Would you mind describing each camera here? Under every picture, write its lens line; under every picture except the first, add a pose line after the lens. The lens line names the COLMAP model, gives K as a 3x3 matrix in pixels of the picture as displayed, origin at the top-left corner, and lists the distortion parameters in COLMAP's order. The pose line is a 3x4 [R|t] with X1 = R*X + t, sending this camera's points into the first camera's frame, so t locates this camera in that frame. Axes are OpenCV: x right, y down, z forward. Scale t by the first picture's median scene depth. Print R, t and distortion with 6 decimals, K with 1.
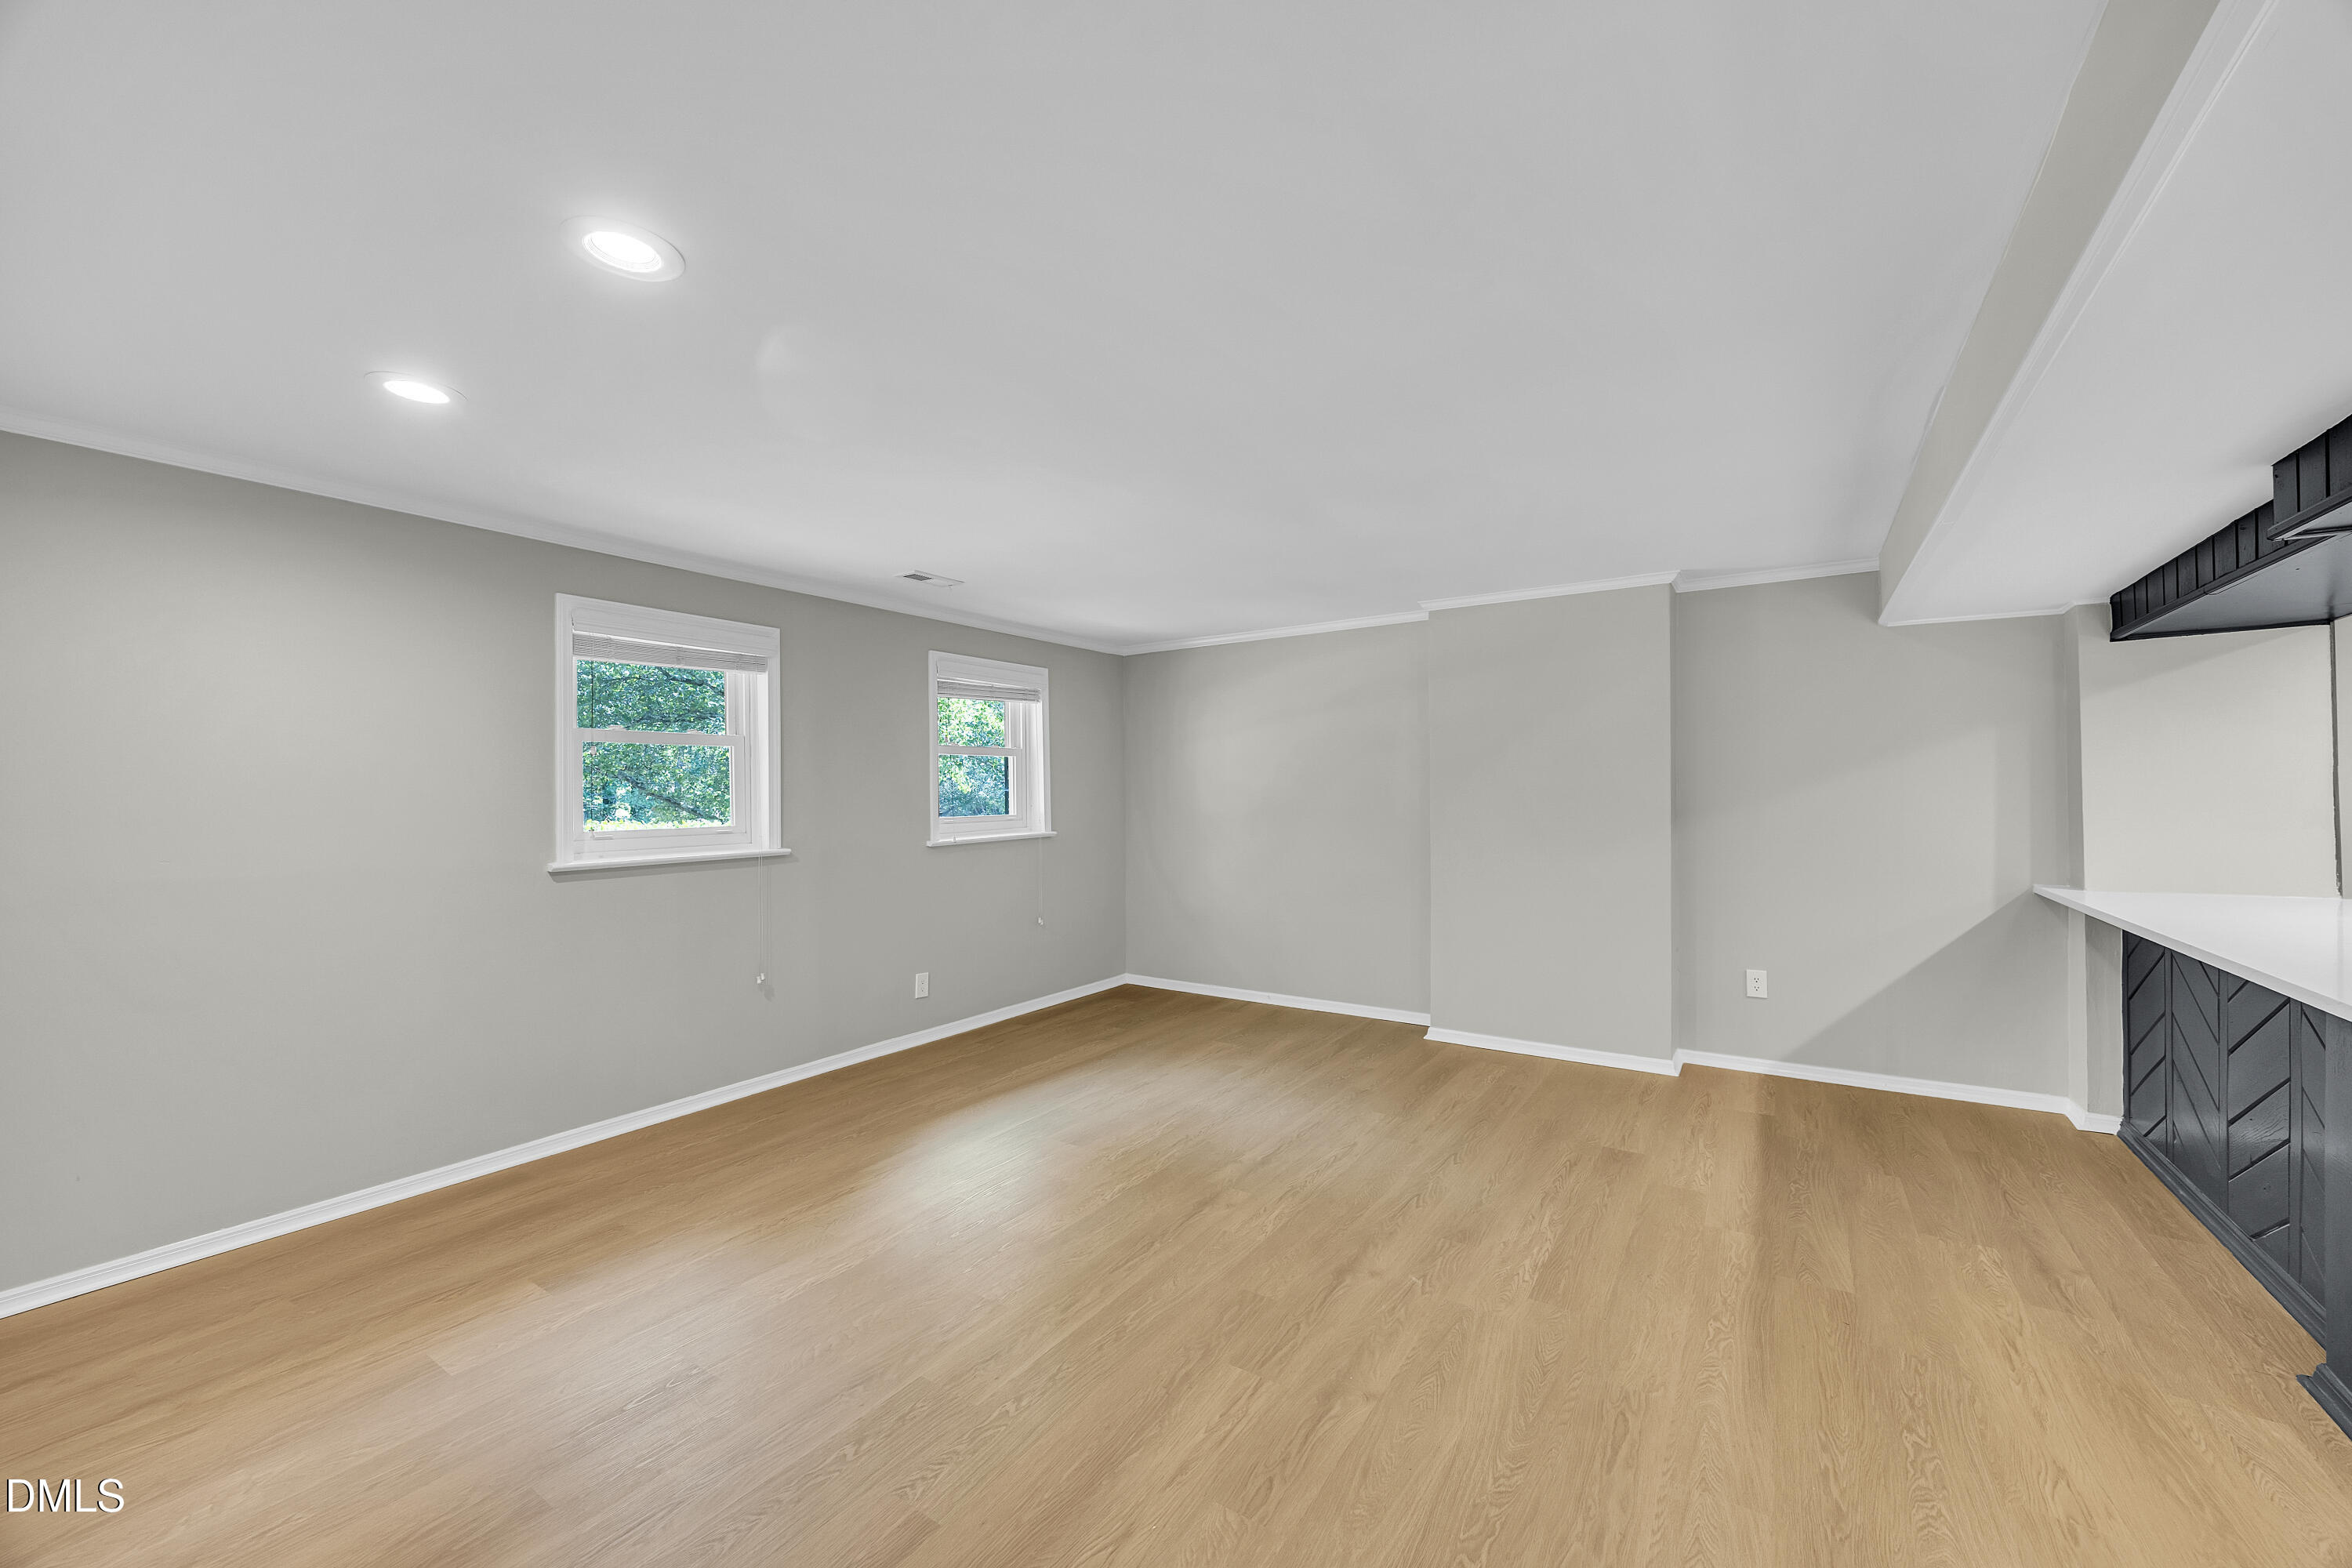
lens RADIAL K [[903.0, 0, 1176.0], [0, 903.0, 784.0], [0, 0, 1]] dist [0.000244, -0.000001]
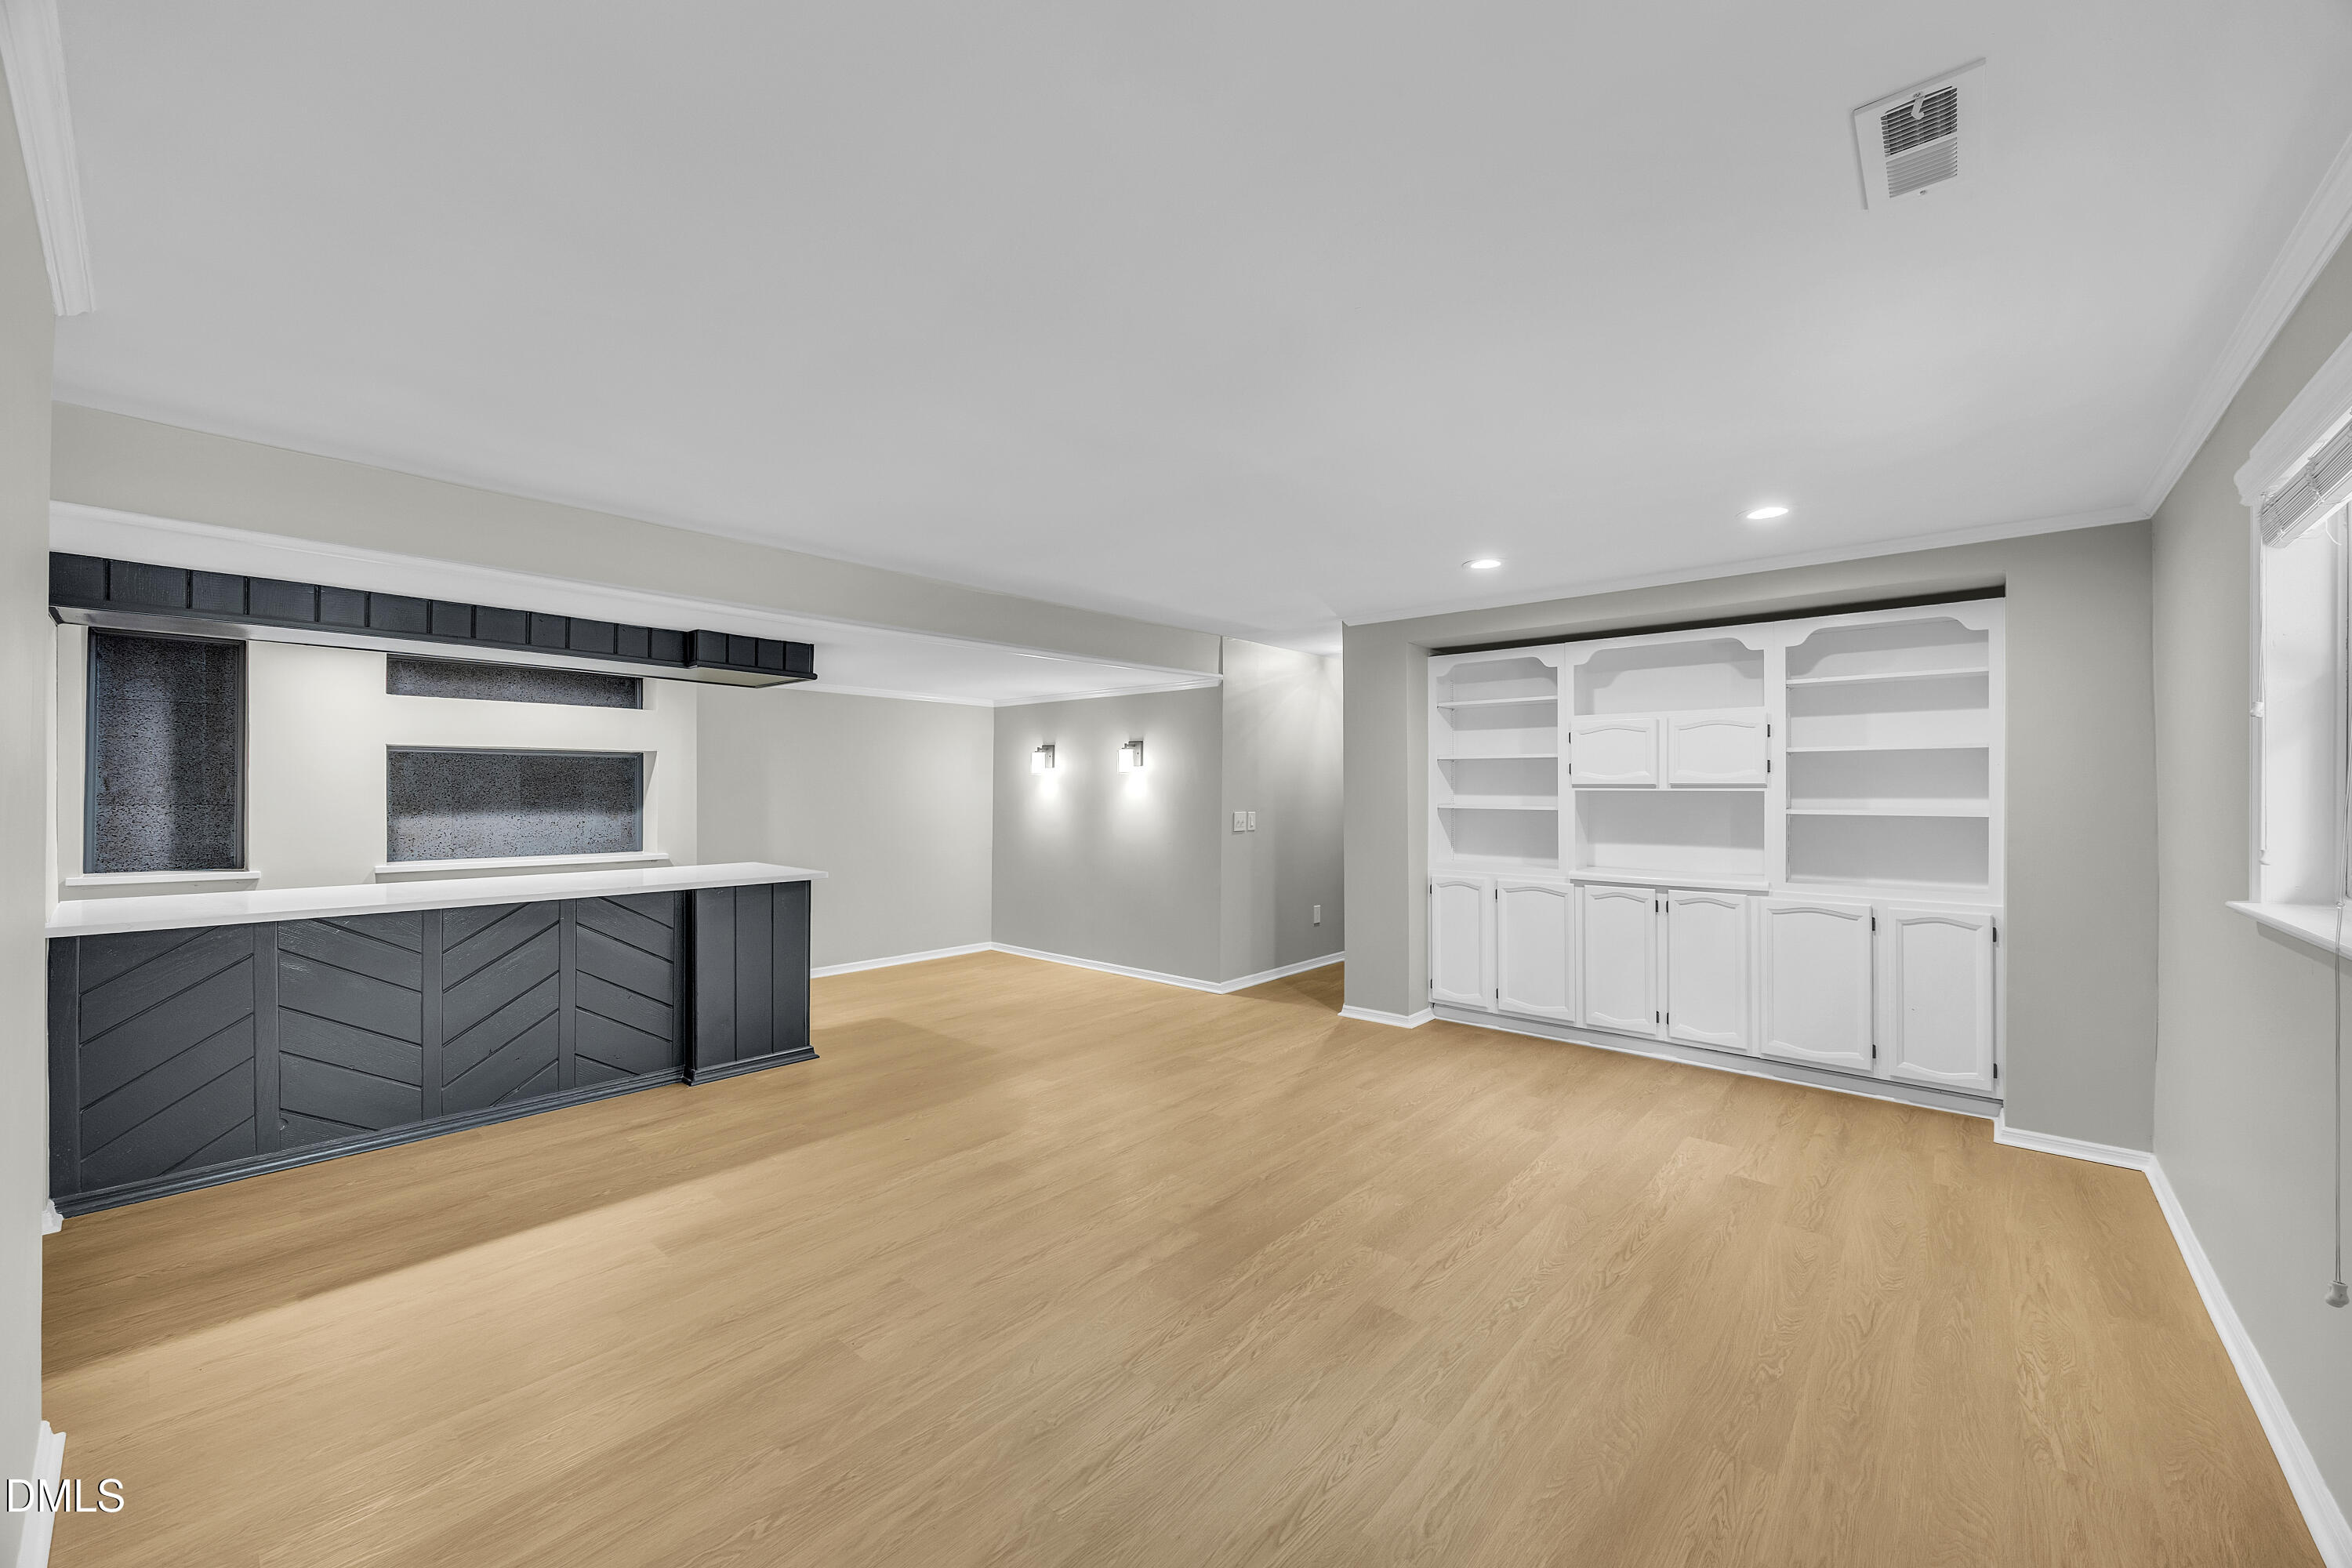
lens RADIAL K [[903.0, 0, 1176.0], [0, 903.0, 784.0], [0, 0, 1]] dist [0.000244, -0.000001]
pose [[-0.991172, 0.004820, 0.132493, -0.063783], [0.003267, 0.999923, -0.011934, 0.014173], [-0.132540, -0.011395, -0.991112, 2.071064]]
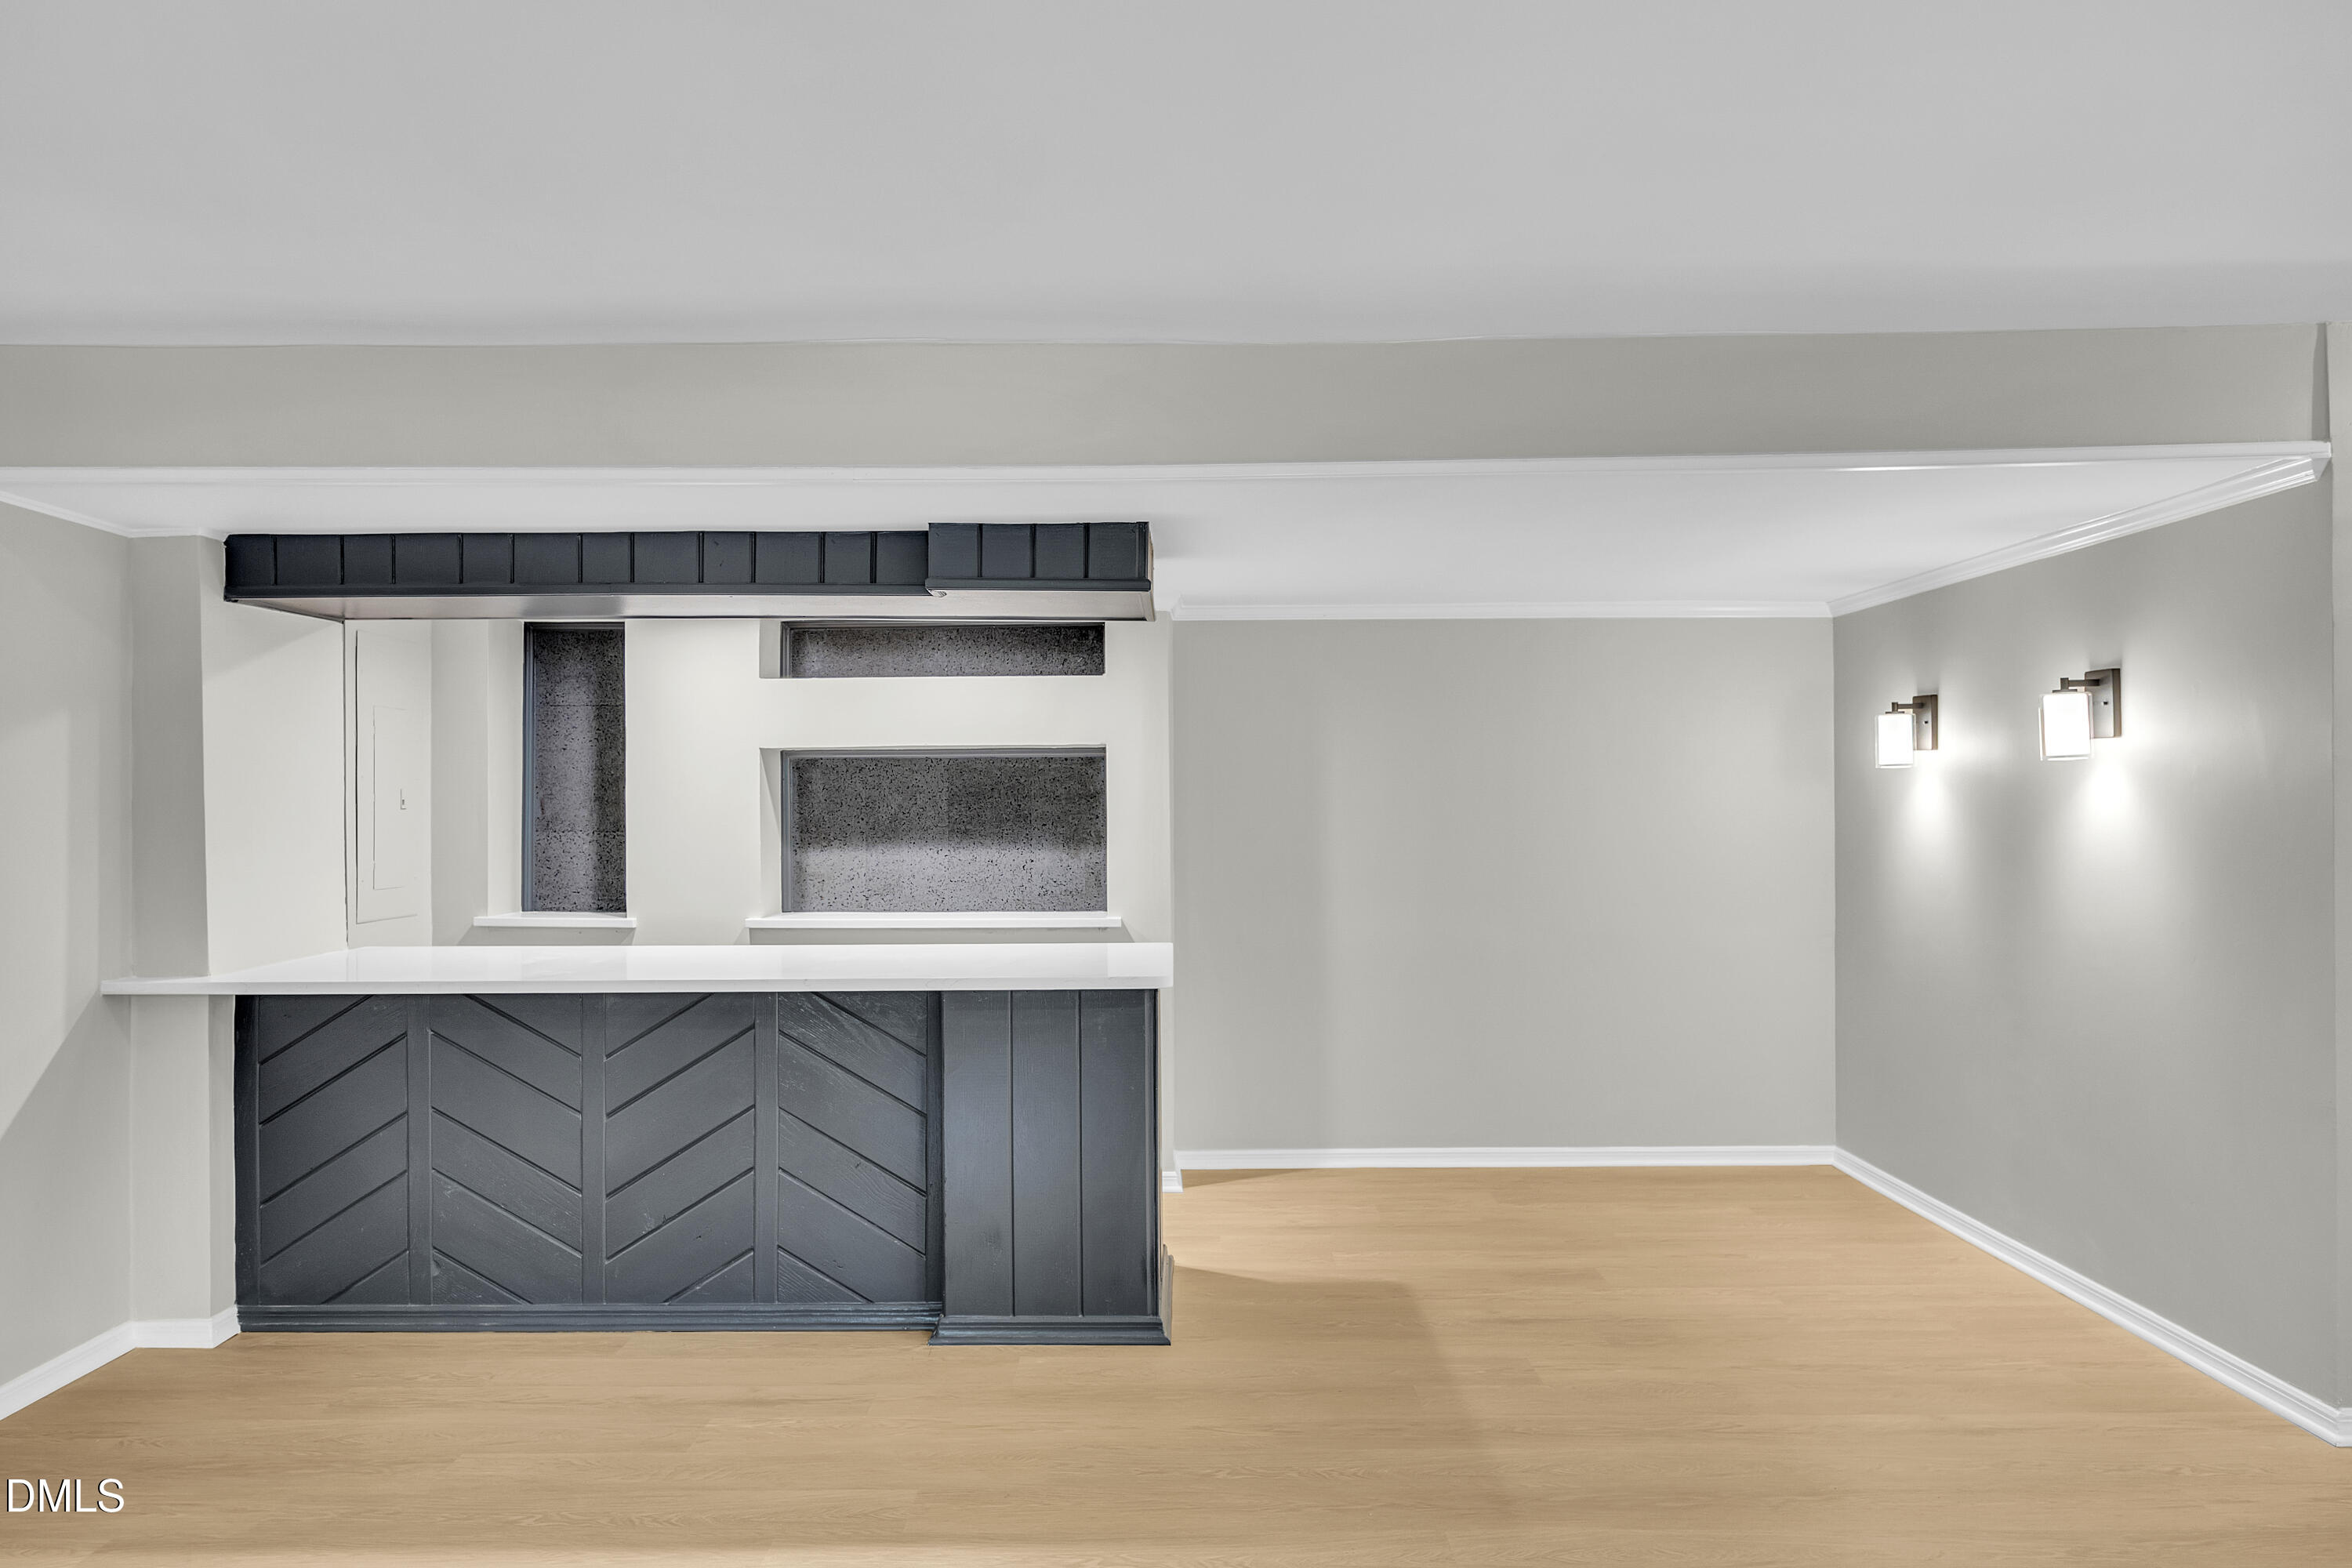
lens RADIAL K [[1524.9, 0, 1176.0], [0, 1524.9, 784.0], [0, 0, 1]] dist [-0.001366, -0.000555]
pose [[-0.553043, 0.019298, 0.832929, -0.366669], [0.005742, 0.999796, -0.019352, 0.005813], [-0.833133, -0.005920, -0.553041, 1.302987]]
